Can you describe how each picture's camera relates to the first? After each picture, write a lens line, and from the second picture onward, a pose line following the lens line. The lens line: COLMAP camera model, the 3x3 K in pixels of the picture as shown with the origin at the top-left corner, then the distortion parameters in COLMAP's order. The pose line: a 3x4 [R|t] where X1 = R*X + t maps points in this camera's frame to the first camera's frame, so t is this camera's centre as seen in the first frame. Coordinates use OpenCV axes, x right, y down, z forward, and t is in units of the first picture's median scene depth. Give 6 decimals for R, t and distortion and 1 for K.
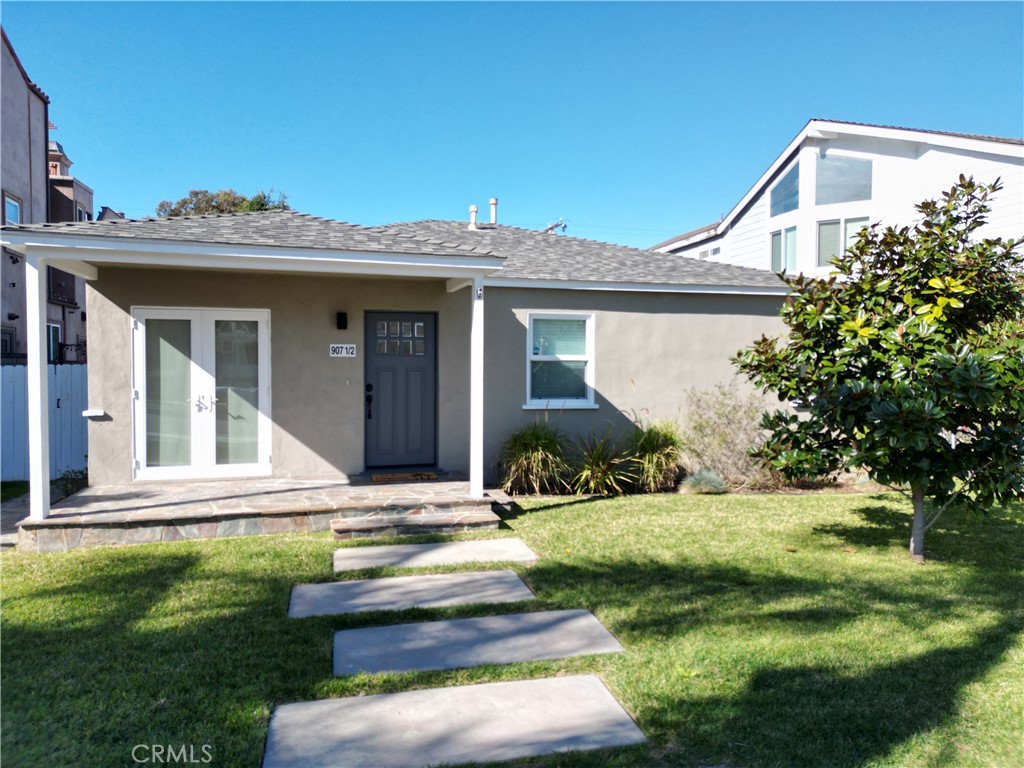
lens RADIAL K [[724.8, 0, 514.5], [0, 724.8, 385.1], [0, 0, 1]] dist [0.057341, -0.026137]
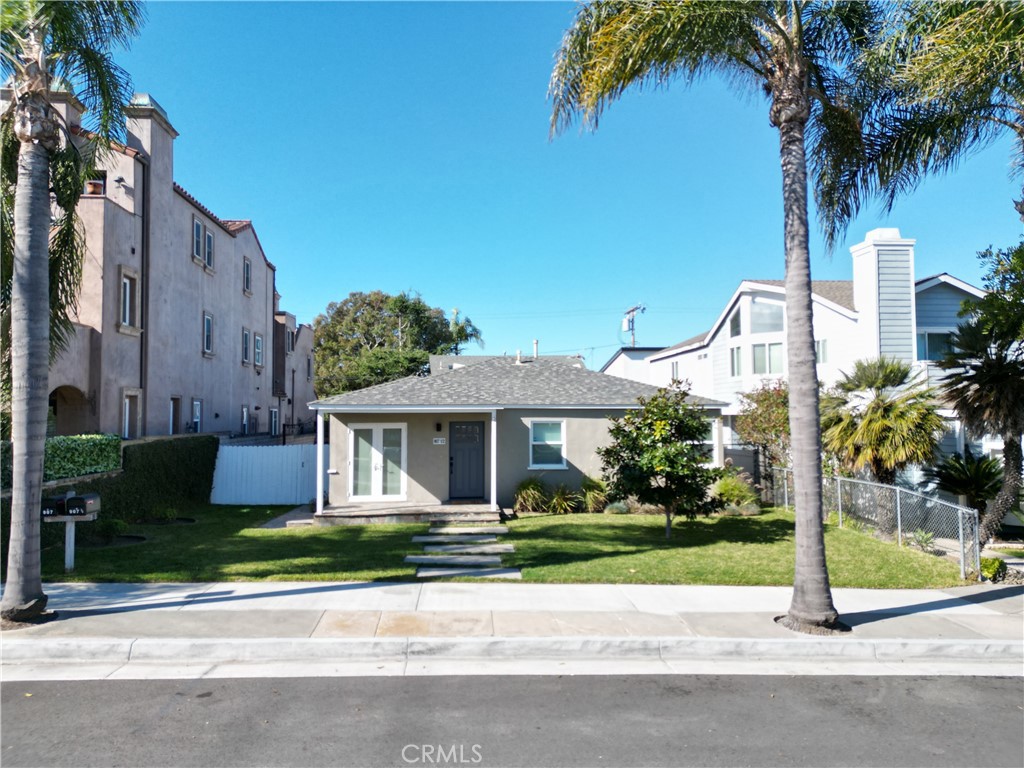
lens RADIAL K [[724.8, 0, 505.9], [0, 724.8, 381.7], [0, 0, 1]] dist [0.057341, -0.026137]
pose [[0.982378, -0.016924, -0.186136, 0.340794], [0.003144, 0.997247, -0.074078, -0.062238], [0.186877, 0.072187, 0.979728, -1.013536]]
